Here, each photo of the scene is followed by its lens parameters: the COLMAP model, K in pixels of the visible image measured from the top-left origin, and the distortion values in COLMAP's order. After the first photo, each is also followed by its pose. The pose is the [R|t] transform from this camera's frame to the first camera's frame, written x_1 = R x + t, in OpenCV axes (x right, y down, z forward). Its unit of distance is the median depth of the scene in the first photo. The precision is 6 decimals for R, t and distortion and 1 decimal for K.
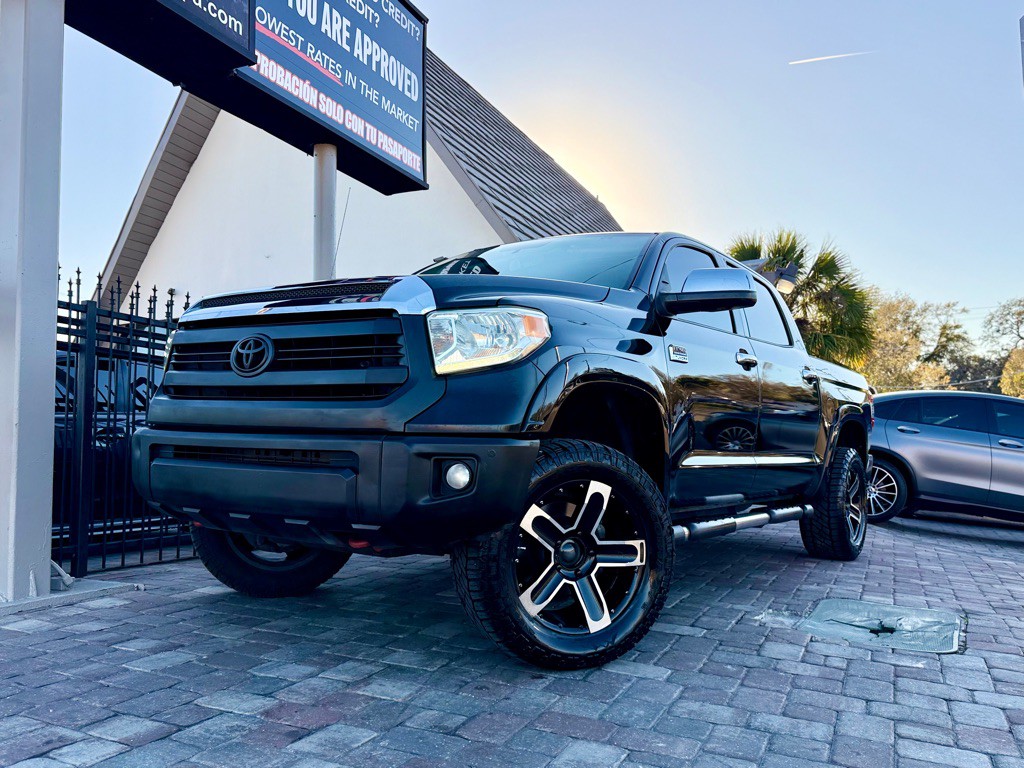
lens RADIAL K [[833.4, 0, 507.2], [0, 833.4, 383.5], [0, 0, 1]] dist [0.043743, -0.070062]
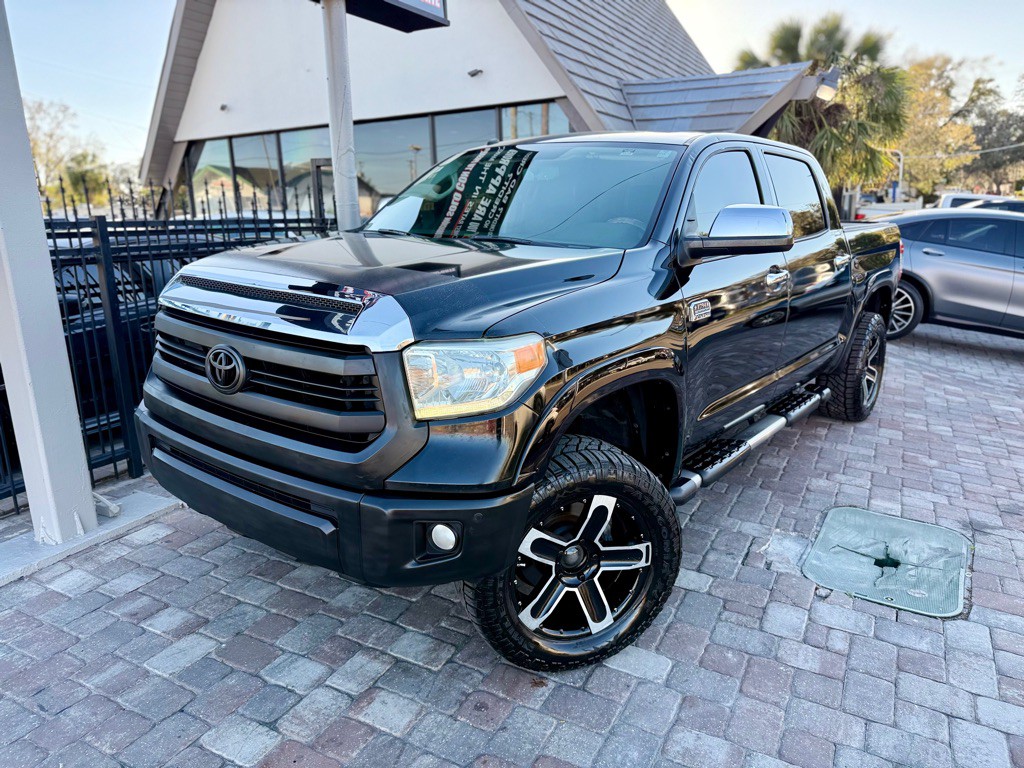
lens RADIAL K [[721.0, 0, 512.8], [0, 721.0, 380.4], [0, 0, 1]] dist [0.024342, -0.031956]
pose [[0.998088, -0.006577, -0.061459, 0.046743], [0.025361, 0.950343, 0.310168, -0.206608], [0.056367, -0.311134, 0.948693, 0.206138]]
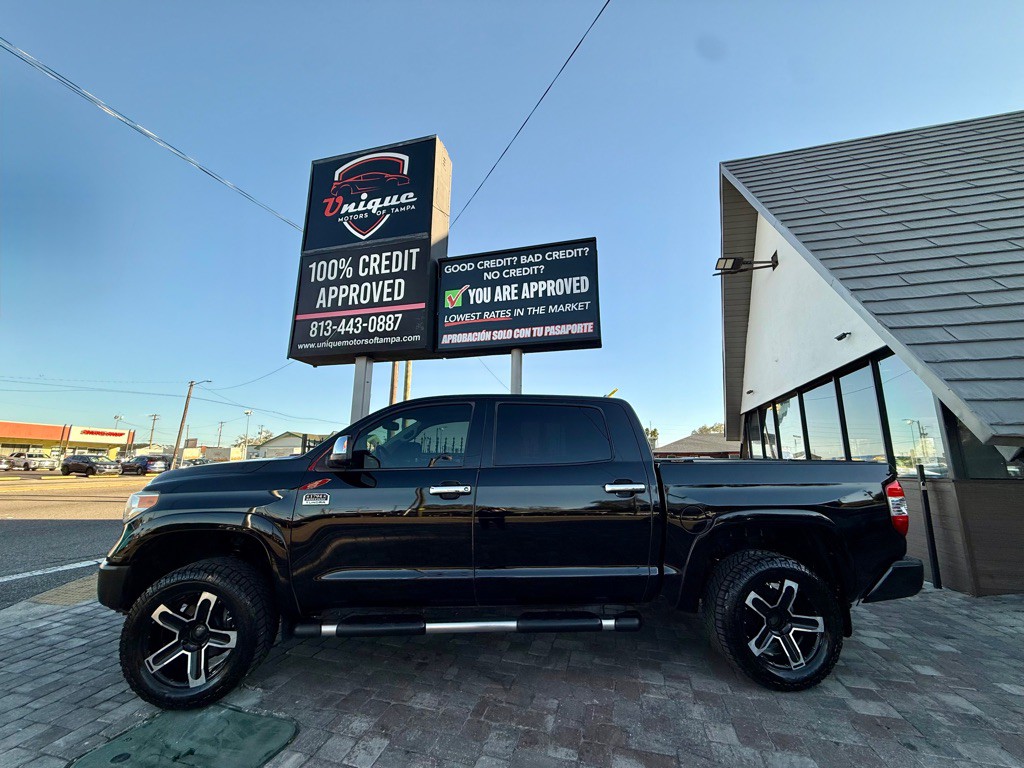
lens RADIAL K [[405.0, 0, 511.3], [0, 405.0, 384.0], [0, 0, 1]] dist [-0.001364, 0.000140]
pose [[0.158855, -0.186636, -0.969501, 1.154485], [0.077401, 0.981302, -0.176225, -0.065380], [0.984263, -0.047046, 0.170330, 1.383407]]
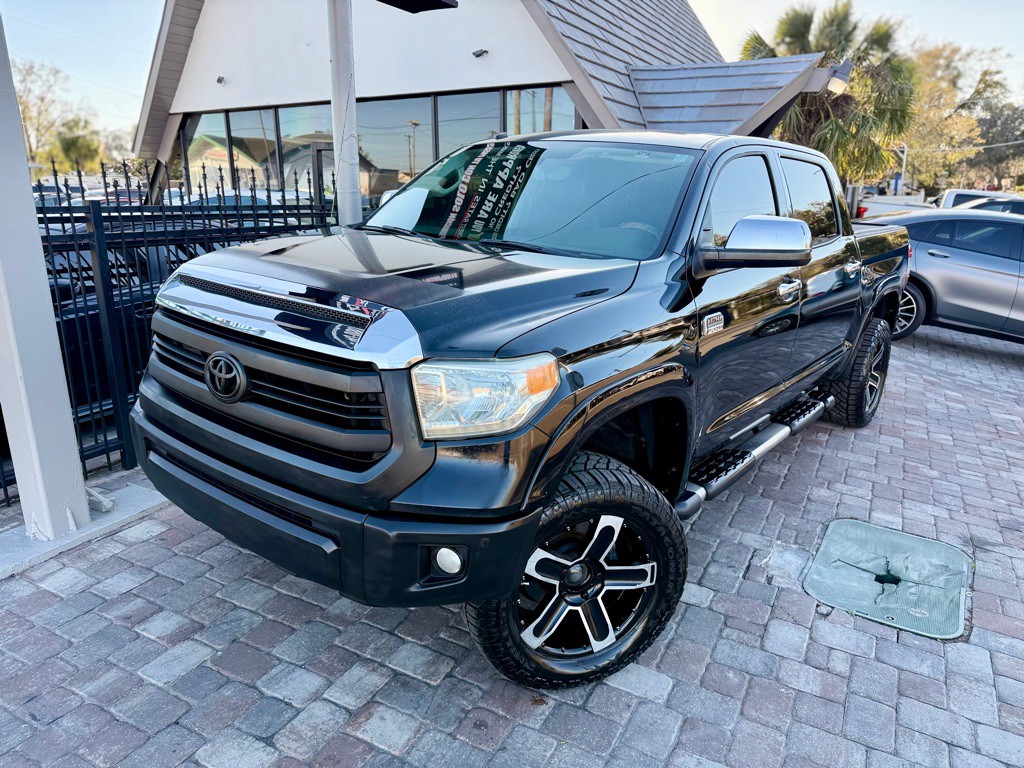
lens RADIAL K [[721.3, 0, 514.3], [0, 721.3, 390.1], [0, 0, 1]] dist [0.021804, -0.027934]
pose [[0.998481, 0.022838, -0.050149, 0.032172], [-0.003983, 0.937604, 0.347682, -0.229502], [0.054961, -0.346954, 0.936270, 0.231887]]
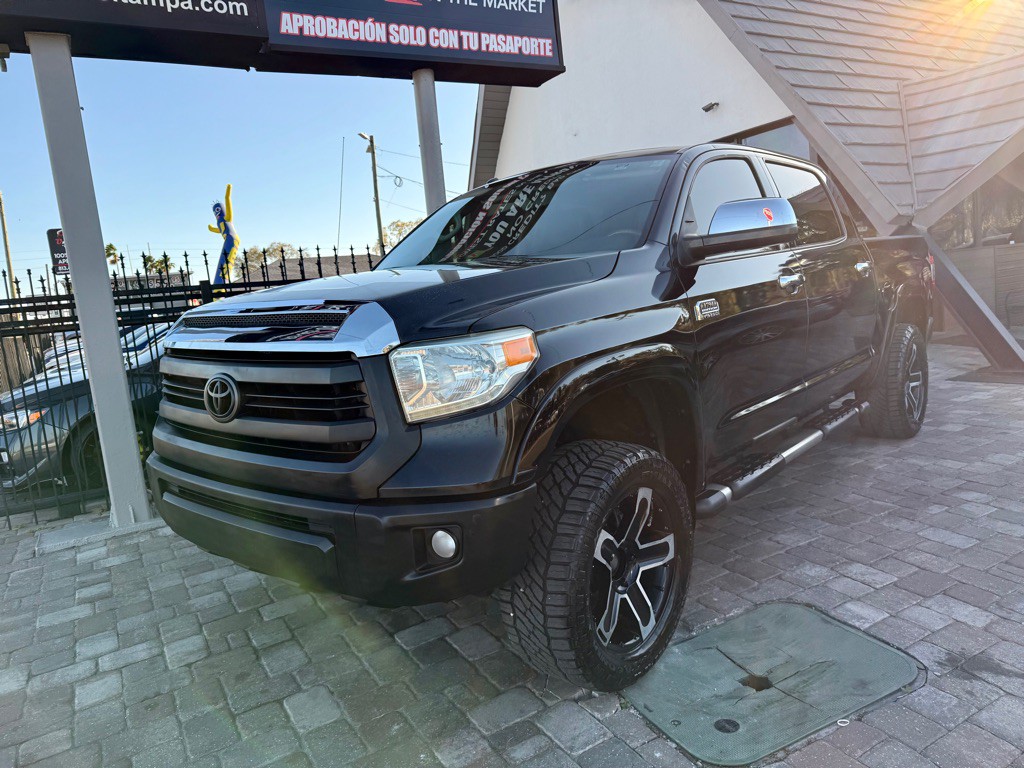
lens RADIAL K [[727.8, 0, 512.0], [0, 727.8, 384.0], [0, 0, 1]] dist [-0.002584, -0.002547]
pose [[0.816279, -0.001720, -0.577655, 0.652376], [0.142568, 0.969661, 0.198574, -0.122095], [0.559788, -0.244447, 0.791760, 0.439149]]
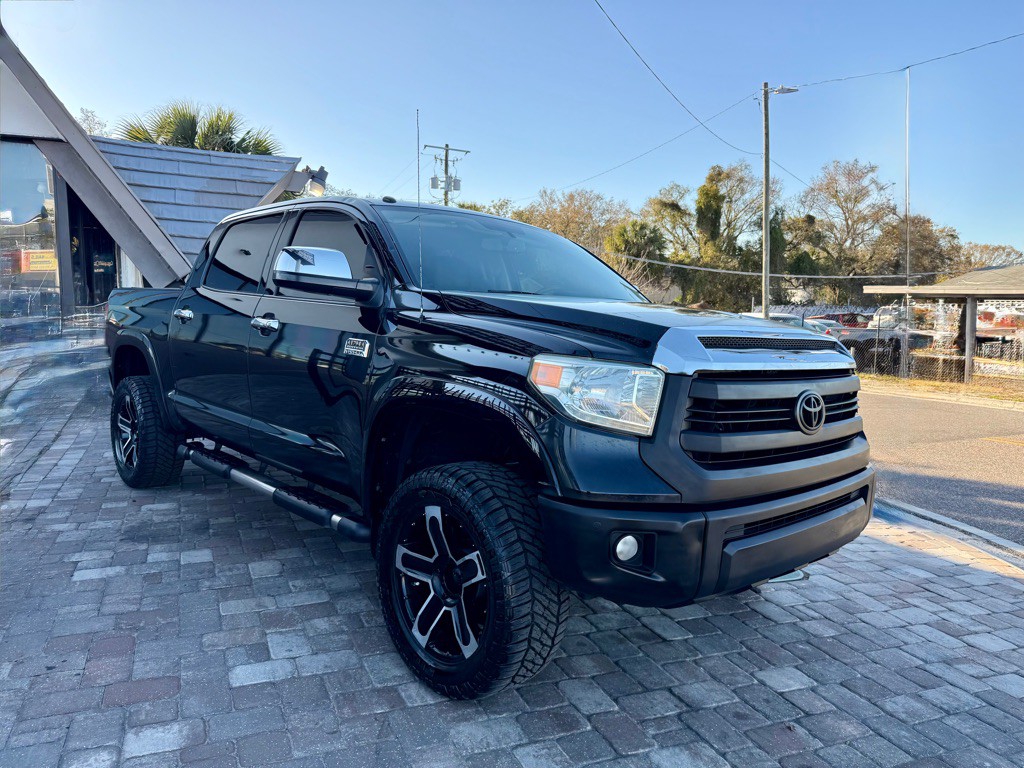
lens RADIAL K [[721.0, 0, 512.8], [0, 721.0, 380.4], [0, 0, 1]] dist [0.024342, -0.031956]
pose [[0.657824, -0.057778, 0.750953, -0.623258], [-0.092068, 0.983407, 0.156312, -0.133703], [-0.747524, -0.171964, 0.641589, 0.567121]]
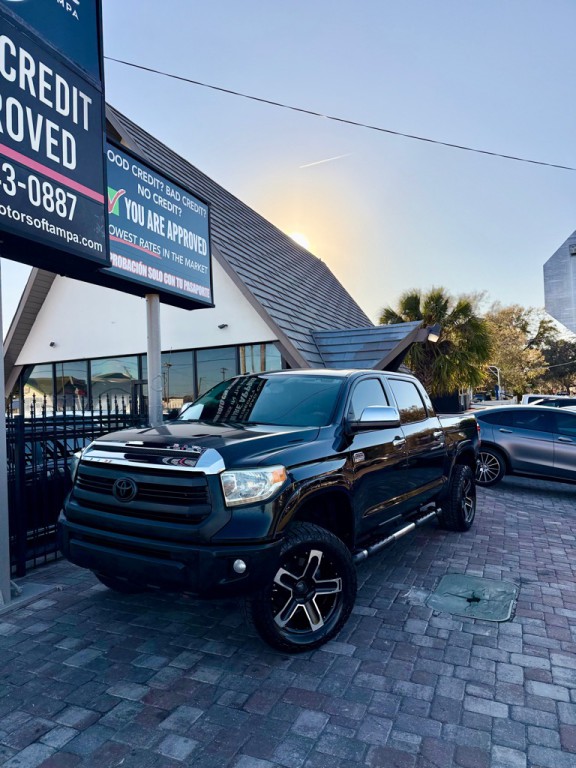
lens RADIAL K [[538.8, 0, 287.9], [0, 538.8, 382.5], [0, 0, 1]] dist [0.036809, -0.049646]
pose [[0.998855, -0.029569, 0.037615, 0.011498], [0.028005, 0.998749, 0.041438, -0.244392], [-0.038793, -0.040337, 0.998433, -0.151714]]
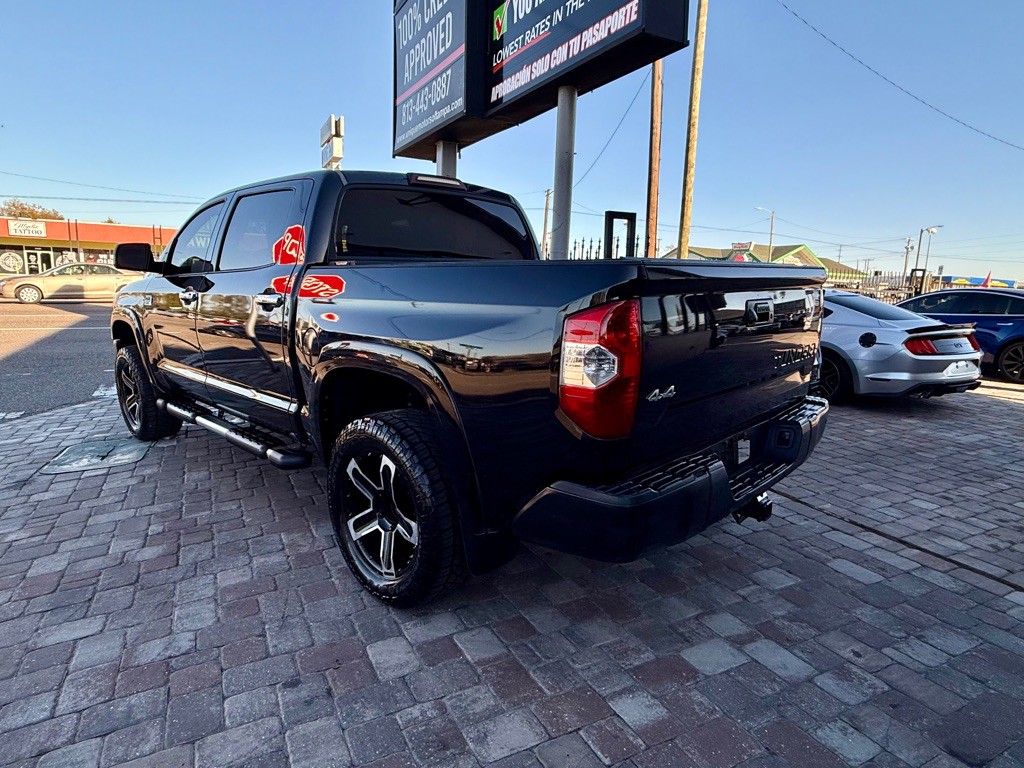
lens RADIAL K [[591.0, 0, 512.0], [0, 591.0, 384.0], [0, 0, 1]] dist [-0.000204, 0.000568]
pose [[-0.612305, 0.122790, -0.781028, 0.880834], [0.046868, 0.991766, 0.119178, 0.039220], [0.789231, 0.036369, -0.613018, 2.455365]]
